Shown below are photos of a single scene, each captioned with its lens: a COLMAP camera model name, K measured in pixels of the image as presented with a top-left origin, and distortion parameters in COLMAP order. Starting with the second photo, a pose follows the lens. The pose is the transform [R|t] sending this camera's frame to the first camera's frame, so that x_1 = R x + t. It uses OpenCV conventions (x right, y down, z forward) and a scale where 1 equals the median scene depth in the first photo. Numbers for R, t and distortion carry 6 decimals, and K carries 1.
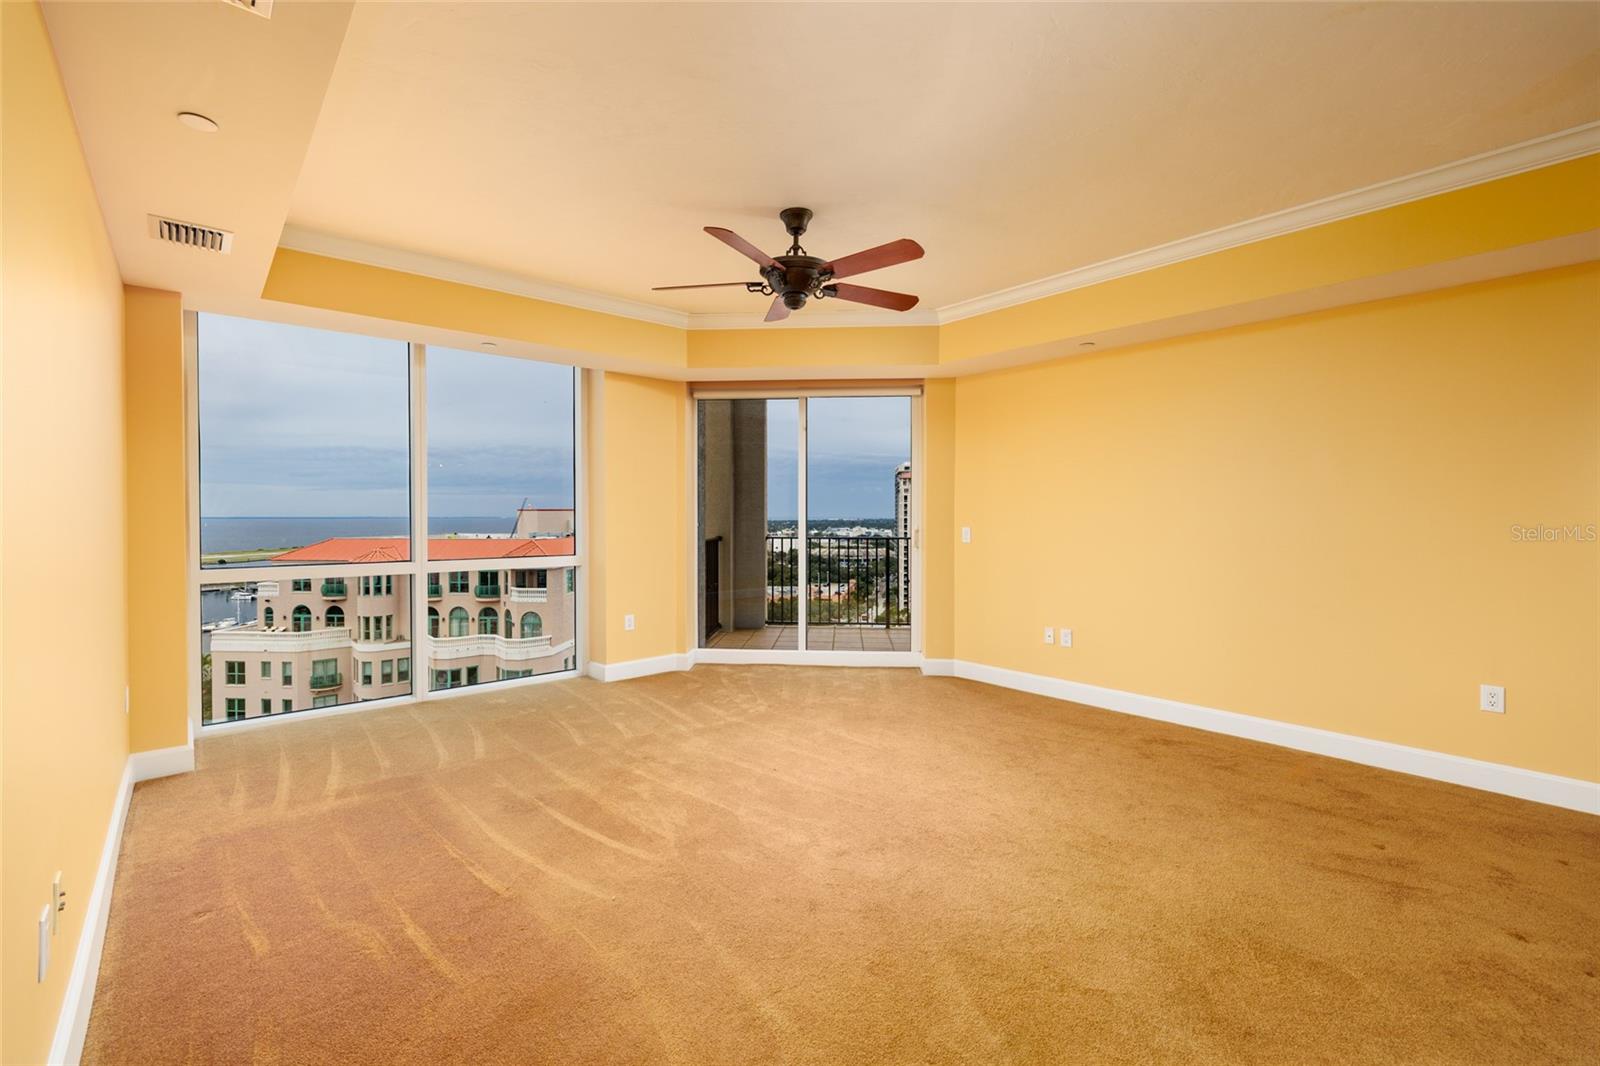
lens RADIAL K [[687.5, 0, 796.5], [0, 687.5, 520.3], [0, 0, 1]] dist [-0.000595, 0.000932]
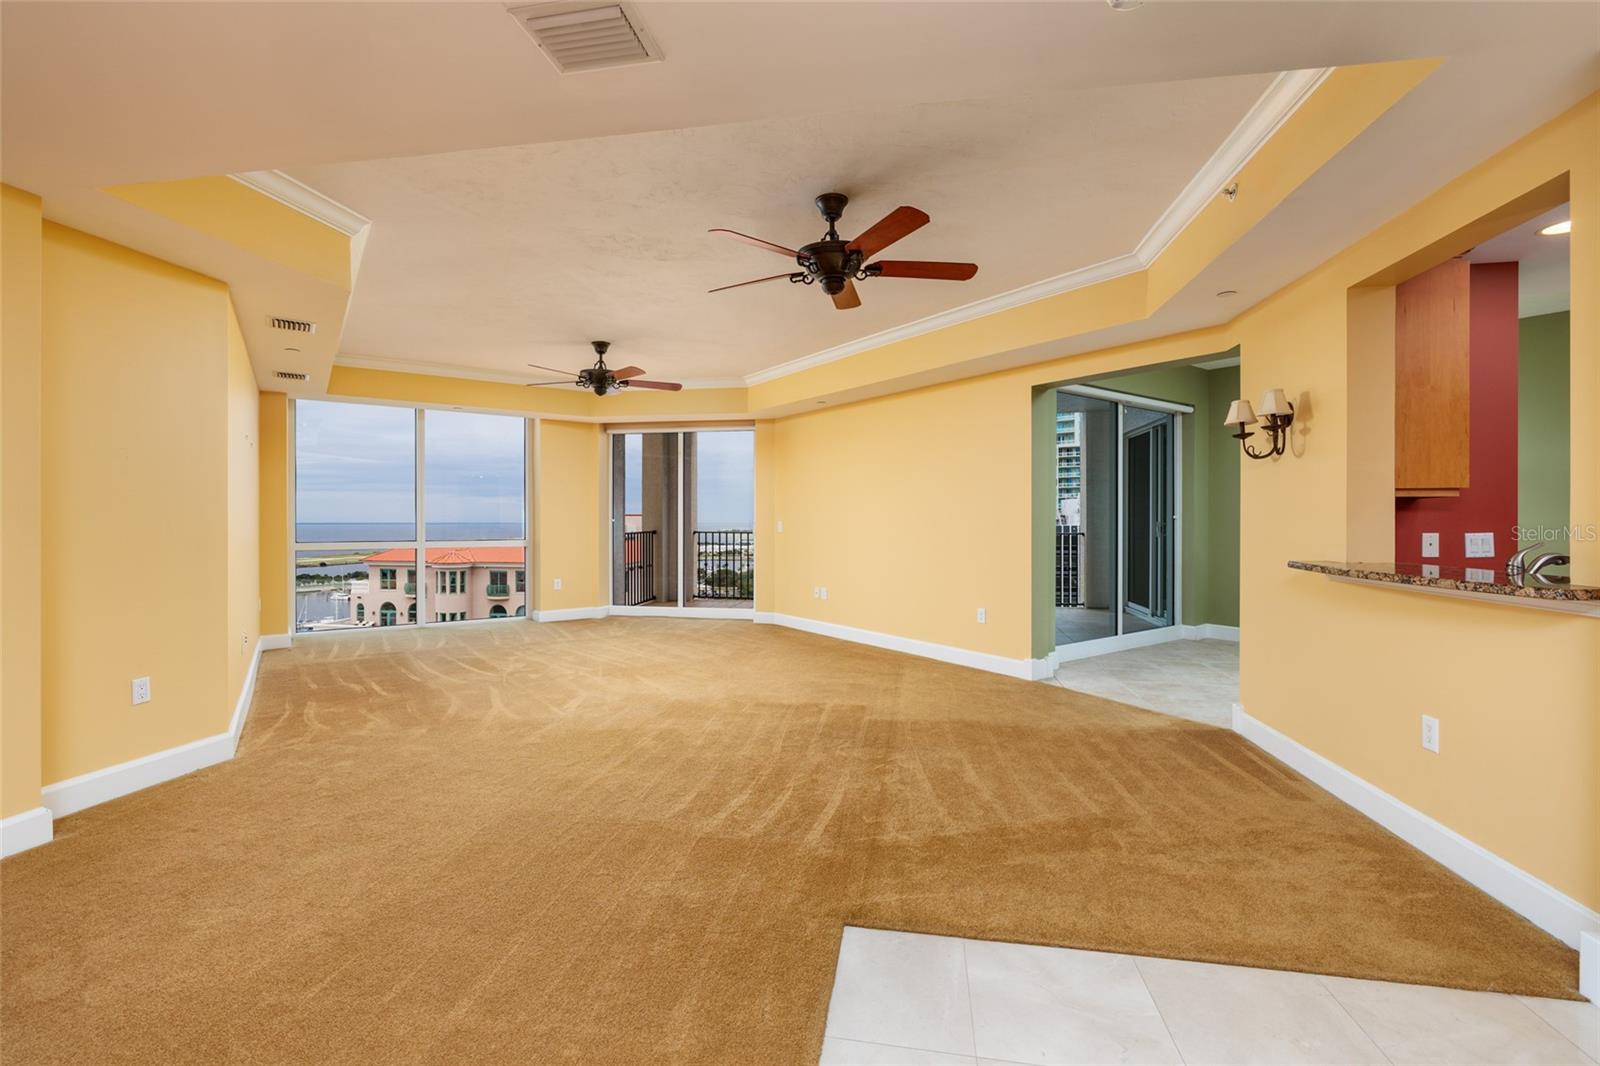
lens RADIAL K [[730.4, 0, 803.2], [0, 730.4, 531.5], [0, 0, 1]] dist [-0.004307, -0.000584]
pose [[0.993498, -0.002291, -0.113826, 0.378220], [0.003326, 0.999955, 0.008902, 0.014658], [0.113801, -0.009223, 0.993461, -0.422785]]
